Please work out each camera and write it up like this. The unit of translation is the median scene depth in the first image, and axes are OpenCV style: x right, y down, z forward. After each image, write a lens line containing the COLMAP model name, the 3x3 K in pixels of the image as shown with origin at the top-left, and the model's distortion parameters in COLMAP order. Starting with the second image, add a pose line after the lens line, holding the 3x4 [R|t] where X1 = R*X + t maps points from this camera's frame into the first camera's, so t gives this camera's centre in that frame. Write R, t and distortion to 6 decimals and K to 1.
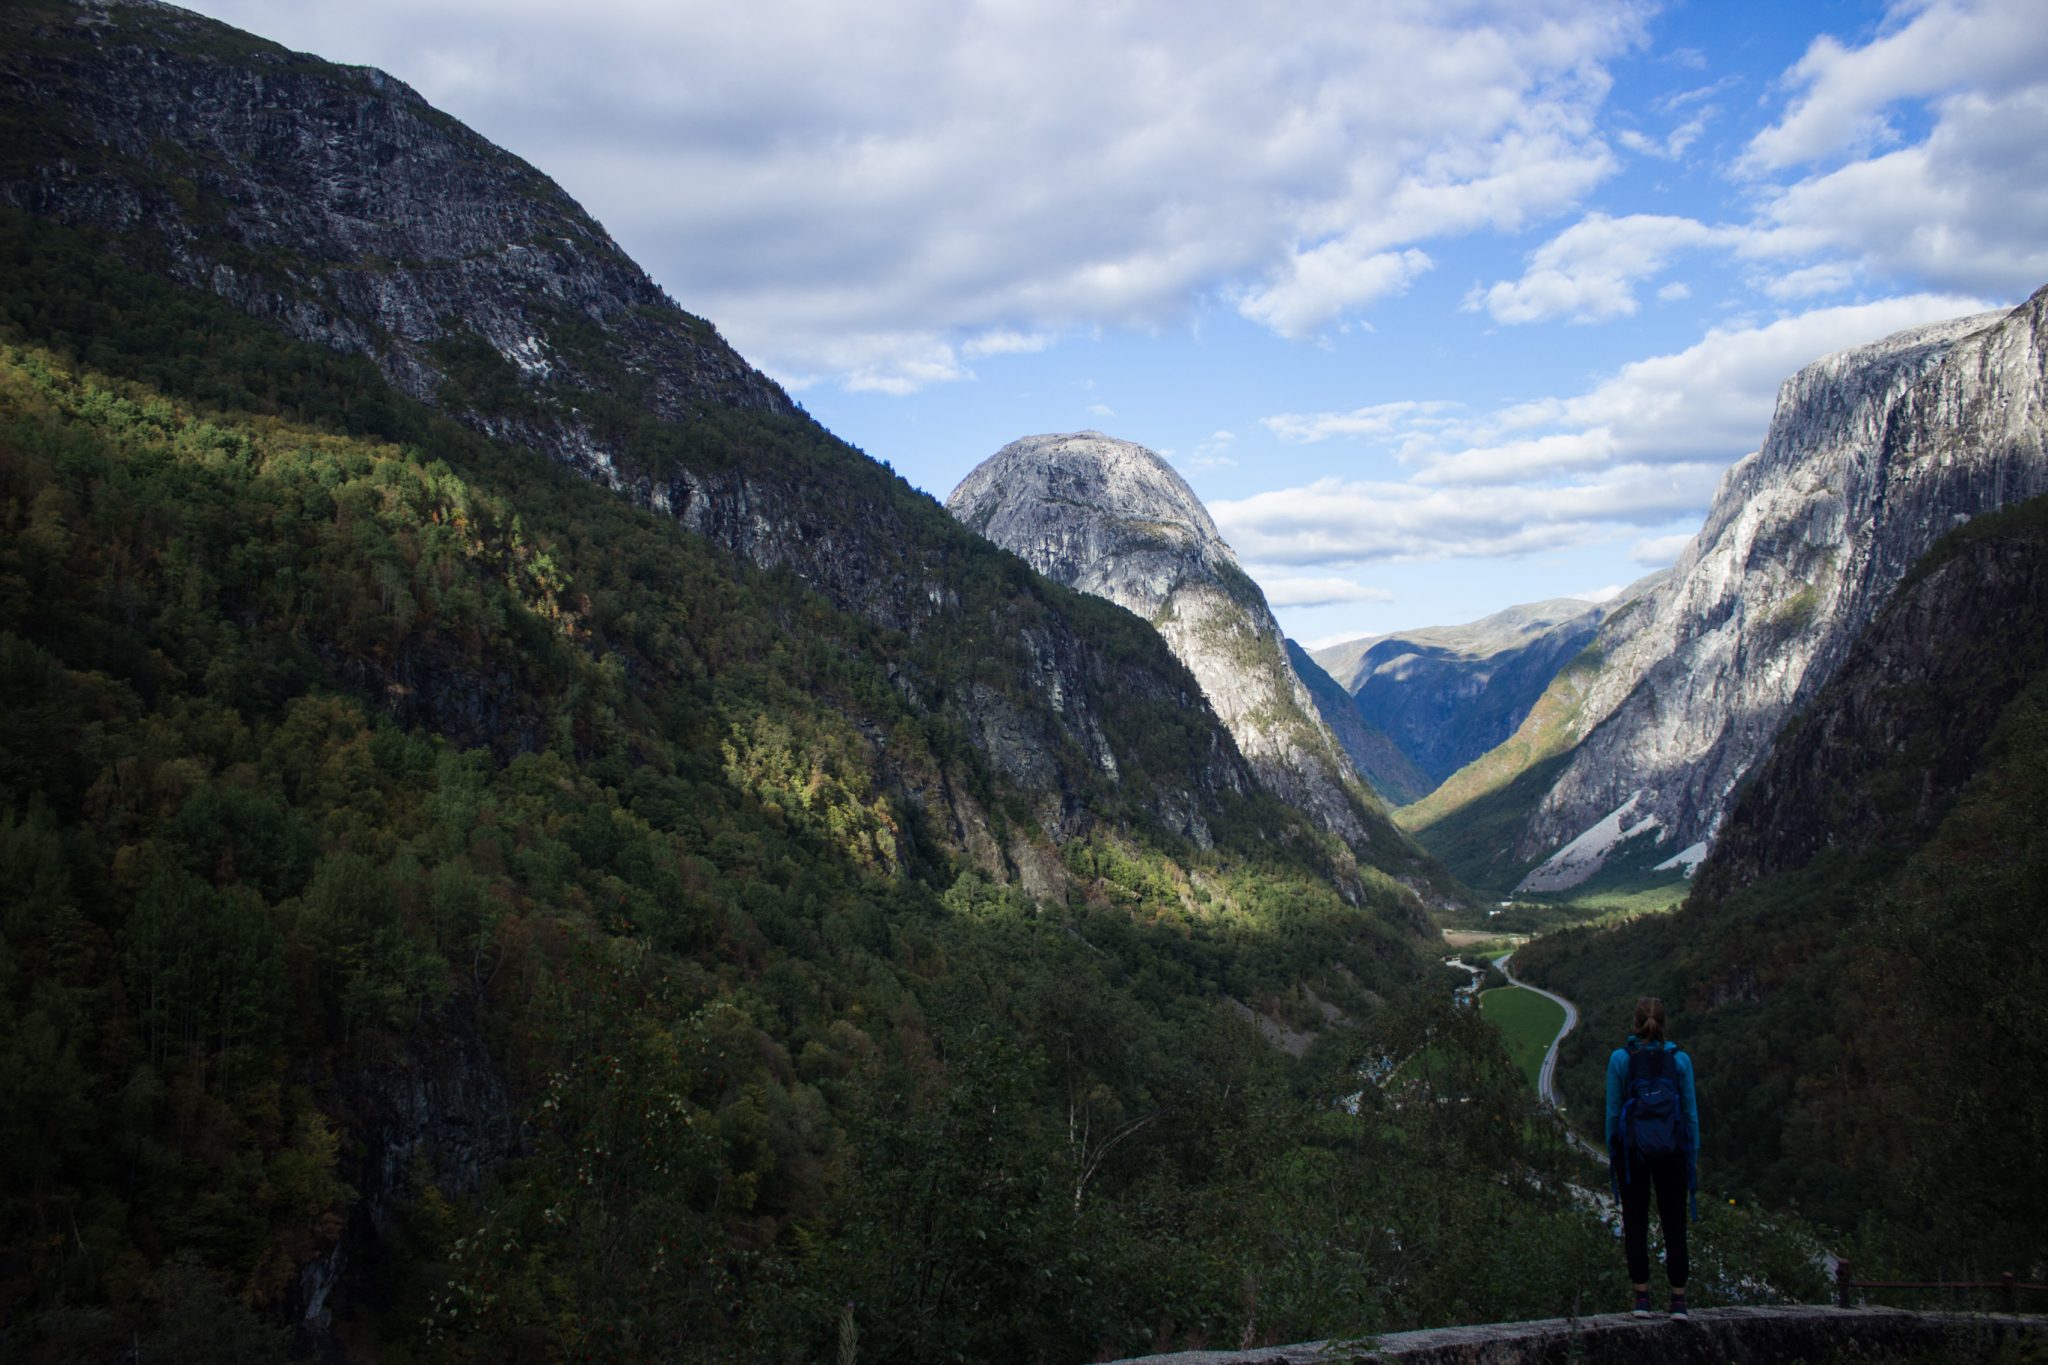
lens RADIAL K [[1732.6, 0, 1024.0], [0, 1732.6, 682.5], [0, 0, 1]] dist [-0.156005, 0.154531]
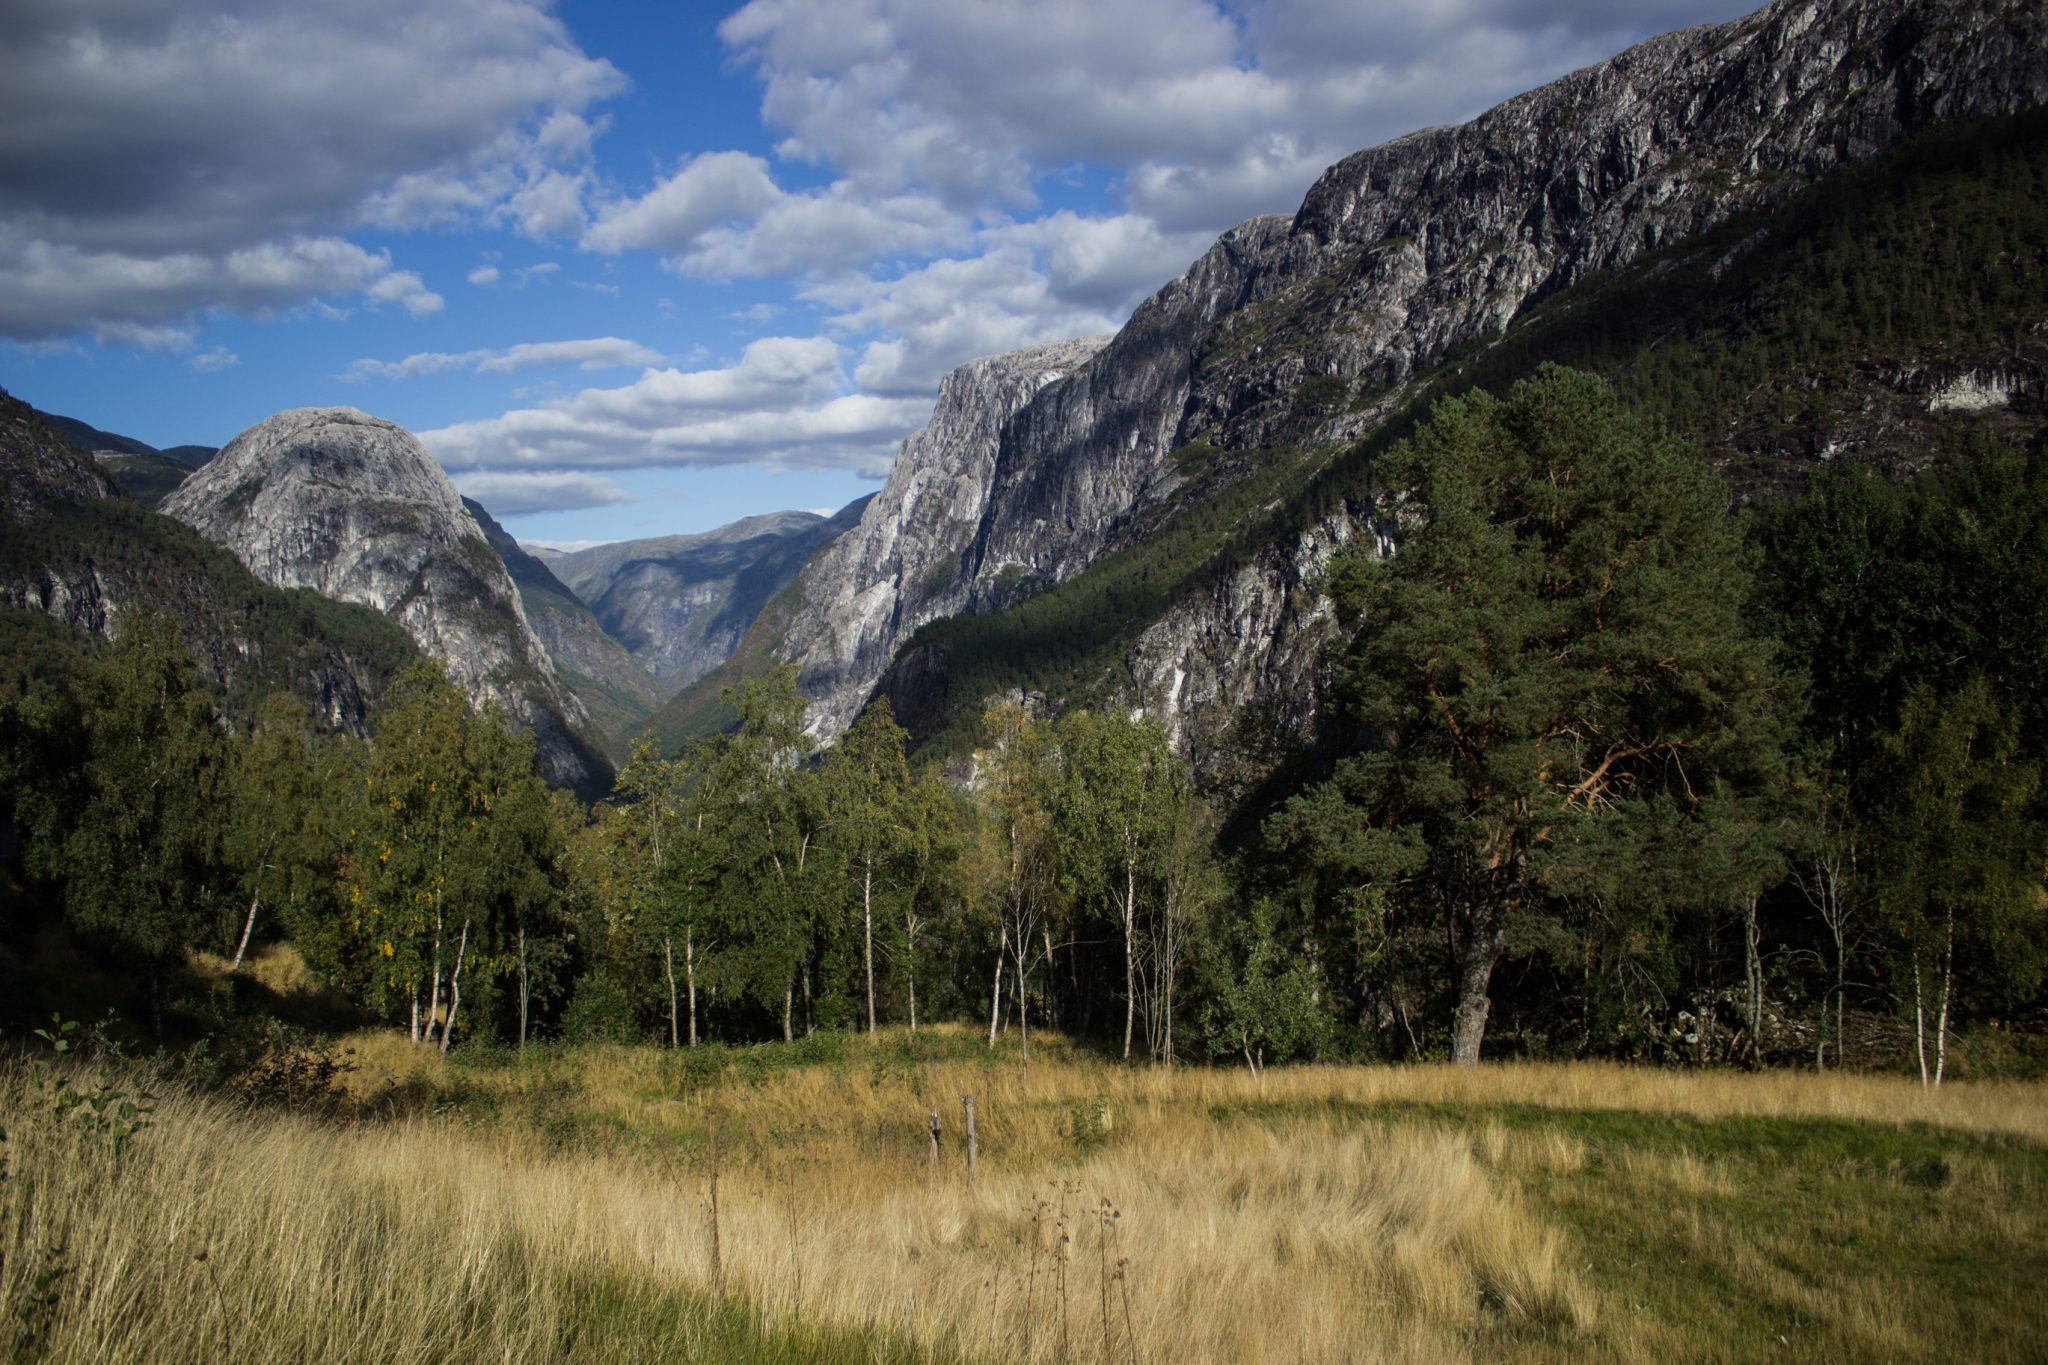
lens RADIAL K [[1706.2, 0, 1024.0], [0, 1706.2, 682.5], [0, 0, 1]] dist [-0.182510, 0.167186]
pose [[0.908767, -0.021028, 0.416774, -0.016101], [-0.008518, 0.997587, 0.068905, -0.053586], [-0.417217, -0.066168, 0.906395, -0.192215]]
